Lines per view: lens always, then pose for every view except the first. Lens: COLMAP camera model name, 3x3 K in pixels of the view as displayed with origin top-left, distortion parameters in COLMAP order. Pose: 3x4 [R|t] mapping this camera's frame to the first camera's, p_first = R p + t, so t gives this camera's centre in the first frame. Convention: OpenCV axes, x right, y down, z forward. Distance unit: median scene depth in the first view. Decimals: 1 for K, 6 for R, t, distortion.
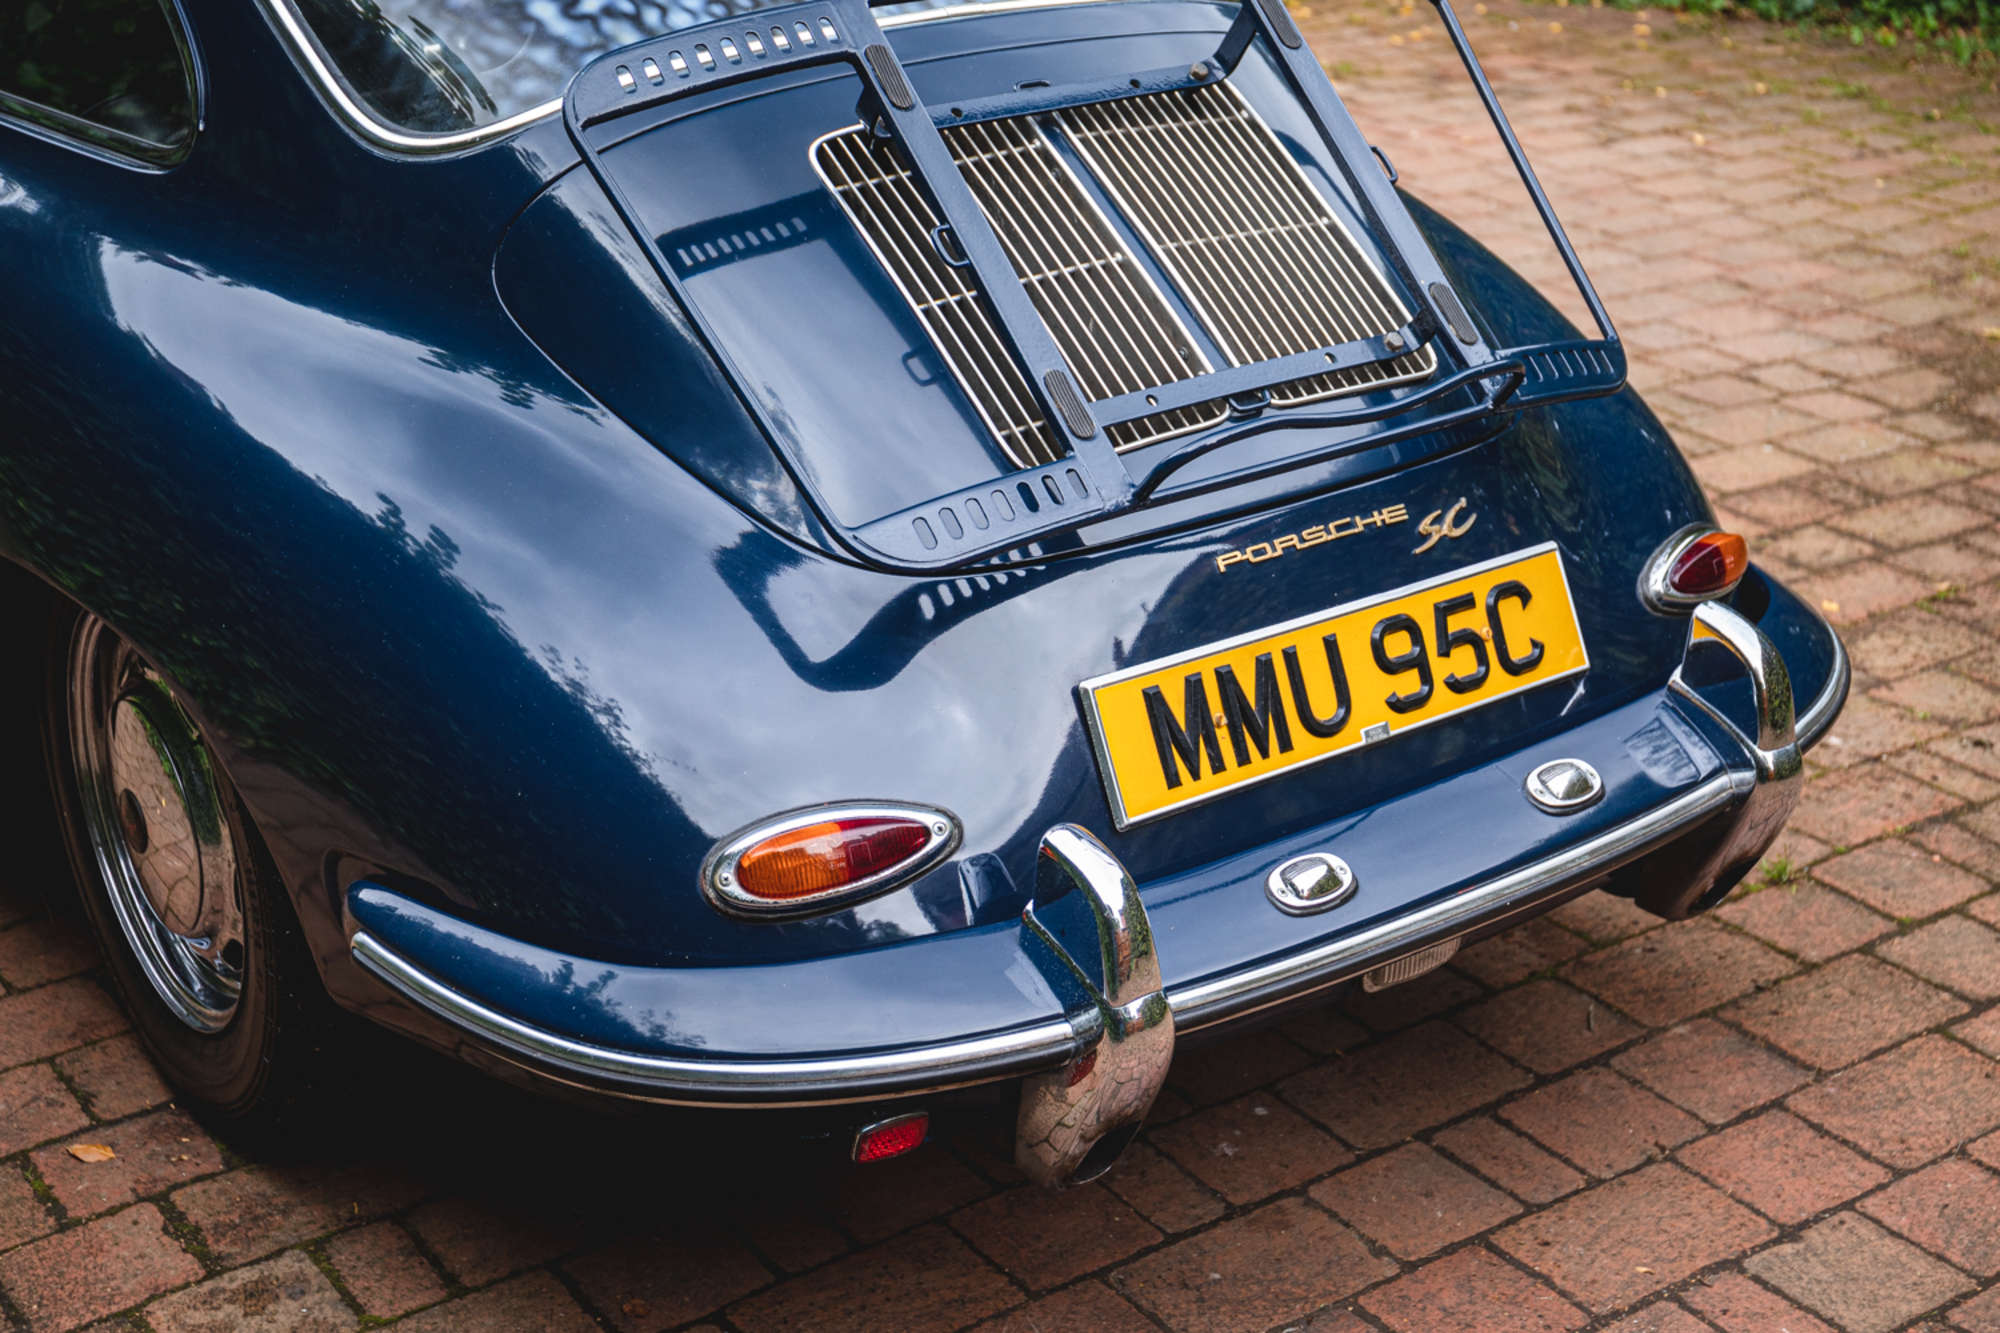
lens RADIAL K [[2975.3, 0, 1064.8], [0, 2975.3, 665.4], [0, 0, 1]] dist [-0.018510, 0.050747]
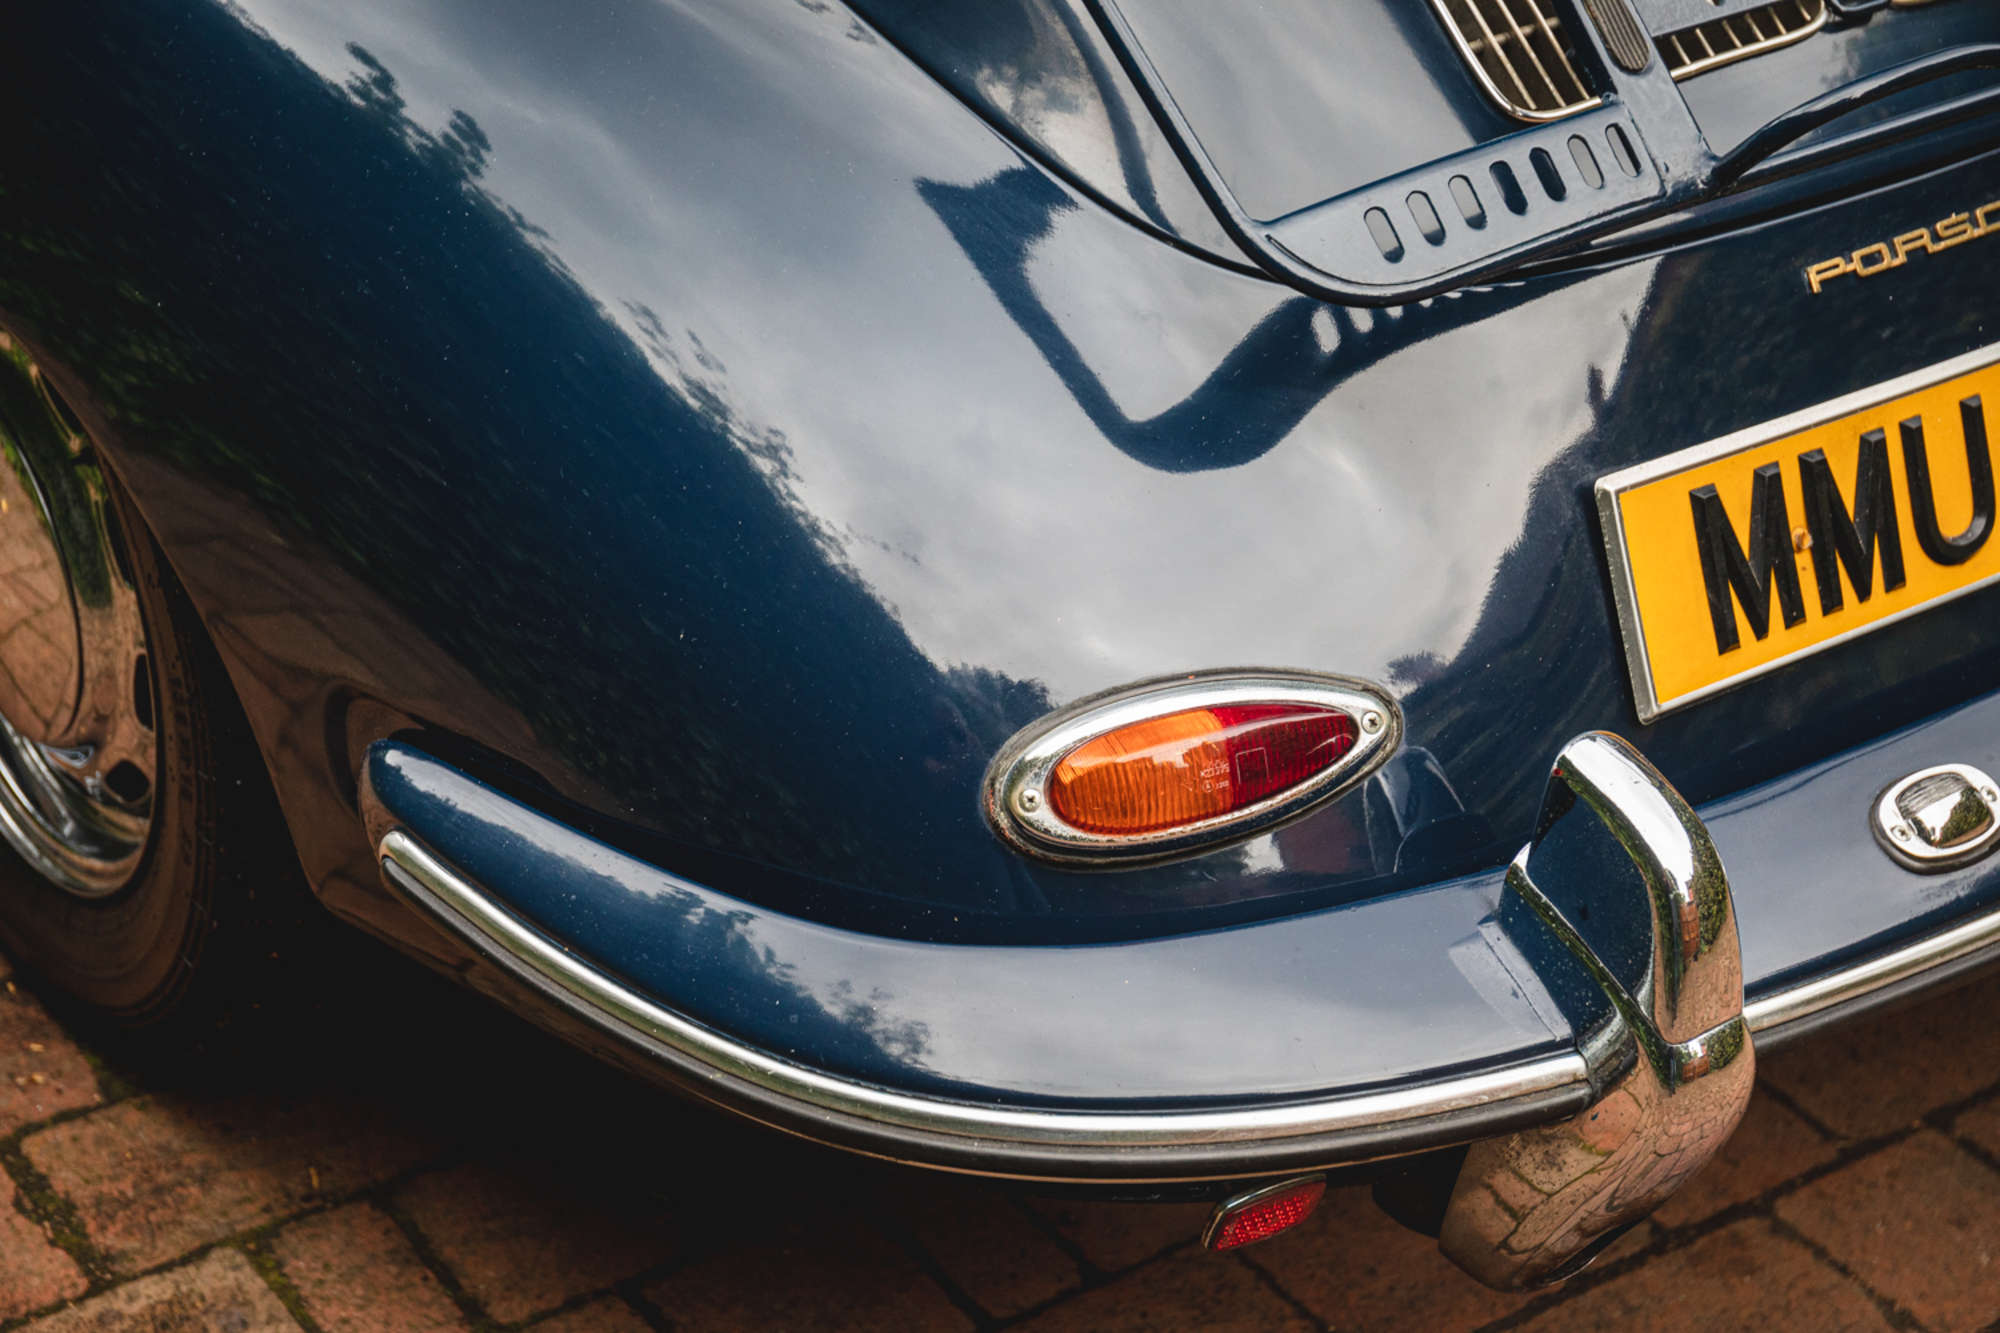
lens RADIAL K [[3902.7, 0, 1000.4], [0, 3902.7, 743.9], [0, 0, 1]] dist [0.023317, 0.339618]
pose [[0.998736, 0.045960, 0.020337, -0.115401], [-0.048688, 0.985136, 0.164733, -0.059013], [-0.012464, -0.165515, 0.986129, 0.183892]]
